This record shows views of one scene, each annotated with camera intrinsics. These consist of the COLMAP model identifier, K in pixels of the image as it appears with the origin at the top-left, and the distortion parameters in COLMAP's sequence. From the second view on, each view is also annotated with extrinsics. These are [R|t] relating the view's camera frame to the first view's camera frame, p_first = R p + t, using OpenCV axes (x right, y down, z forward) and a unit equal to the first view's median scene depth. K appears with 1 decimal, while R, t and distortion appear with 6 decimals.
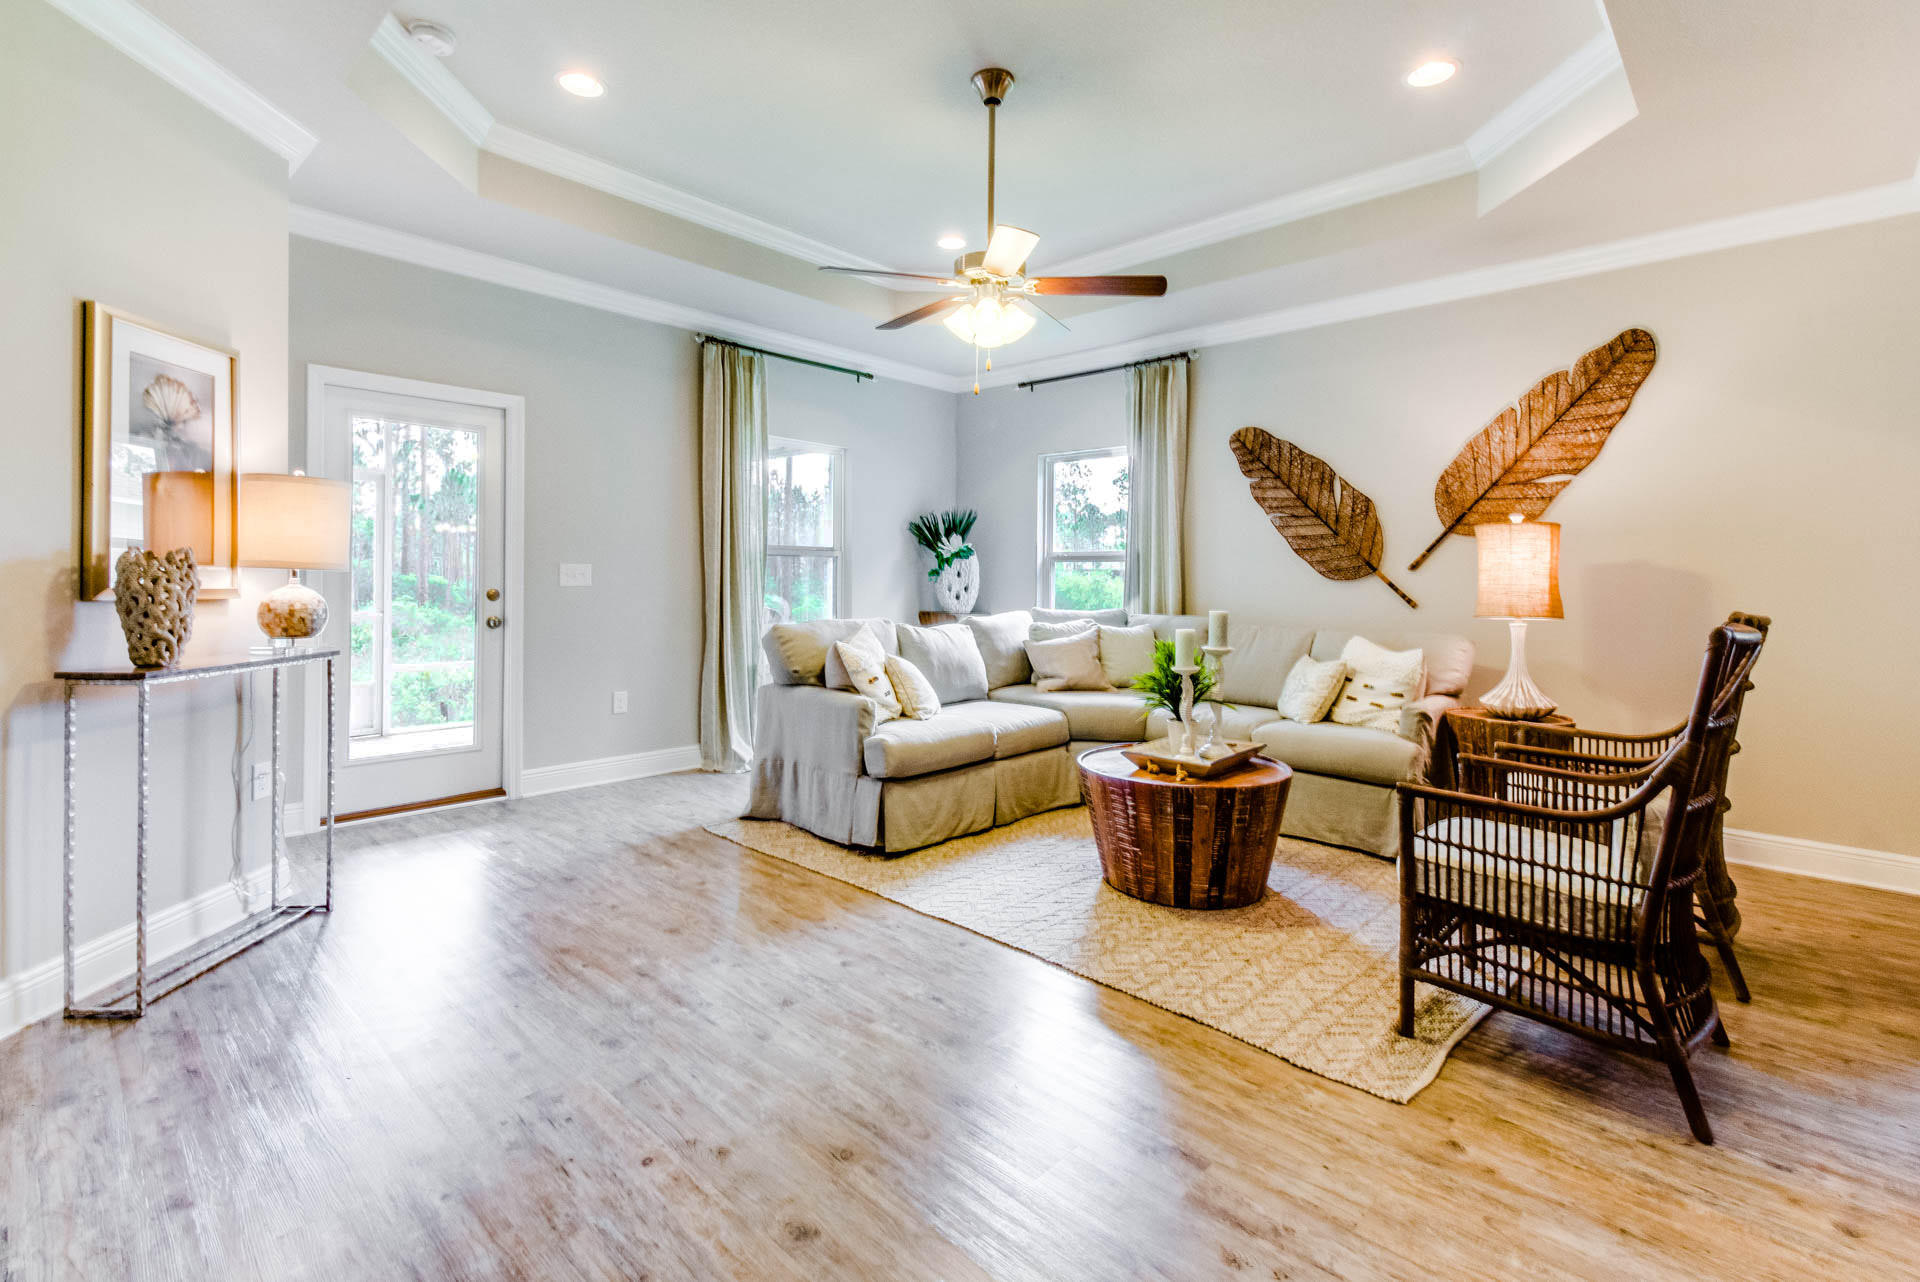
lens RADIAL K [[884.2, 0, 923.3], [0, 884.2, 576.5], [0, 0, 1]] dist [0.021874, -0.000179]
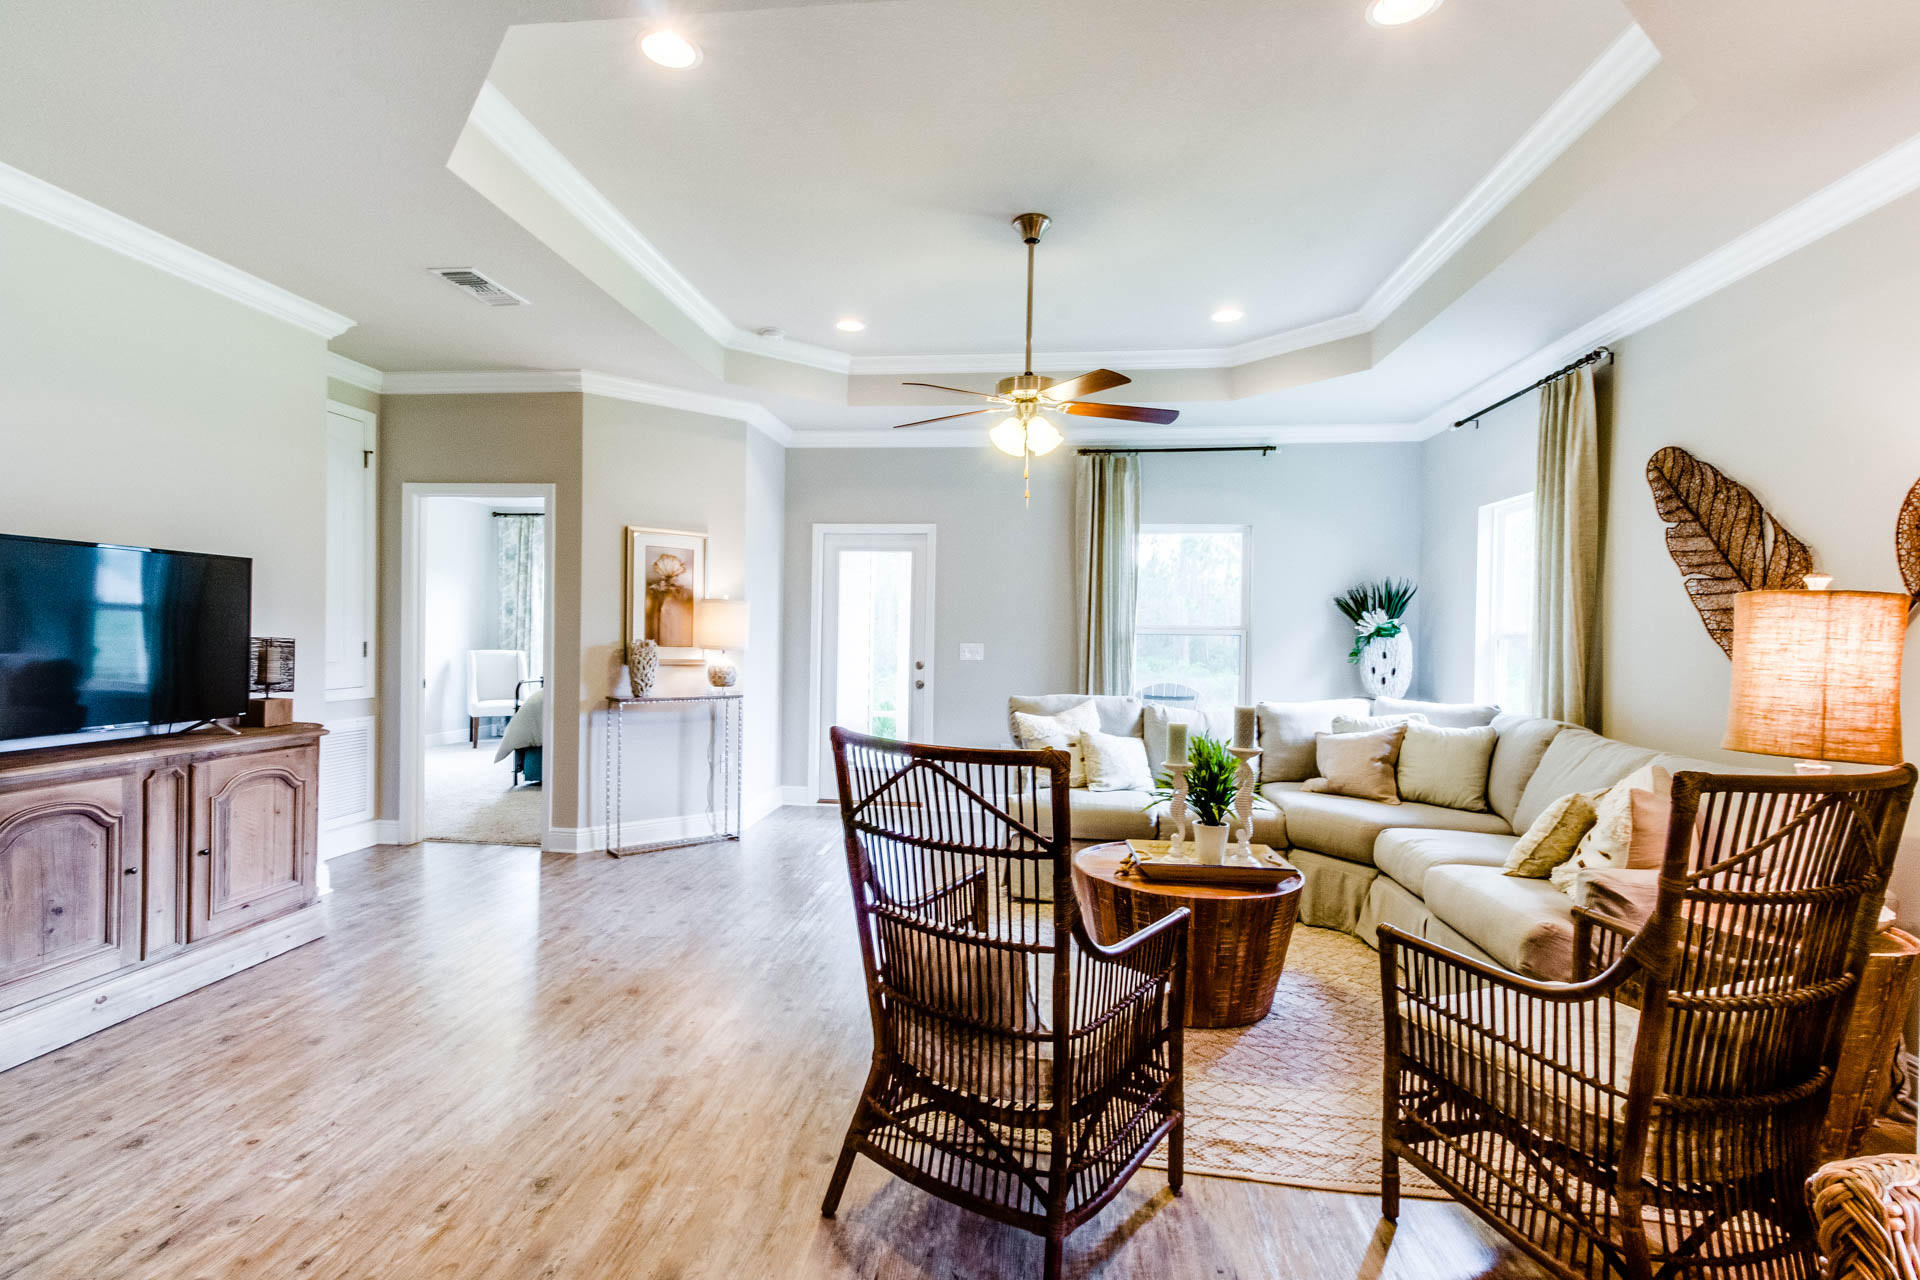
lens RADIAL K [[884.2, 0, 950.1], [0, 884.2, 633.4], [0, 0, 1]] dist [0.021874, -0.000179]
pose [[0.606473, -0.001431, -0.795103, 0.613836], [-0.006904, 0.999951, -0.007066, -0.018924], [0.795074, 0.009774, 0.606433, 0.162075]]
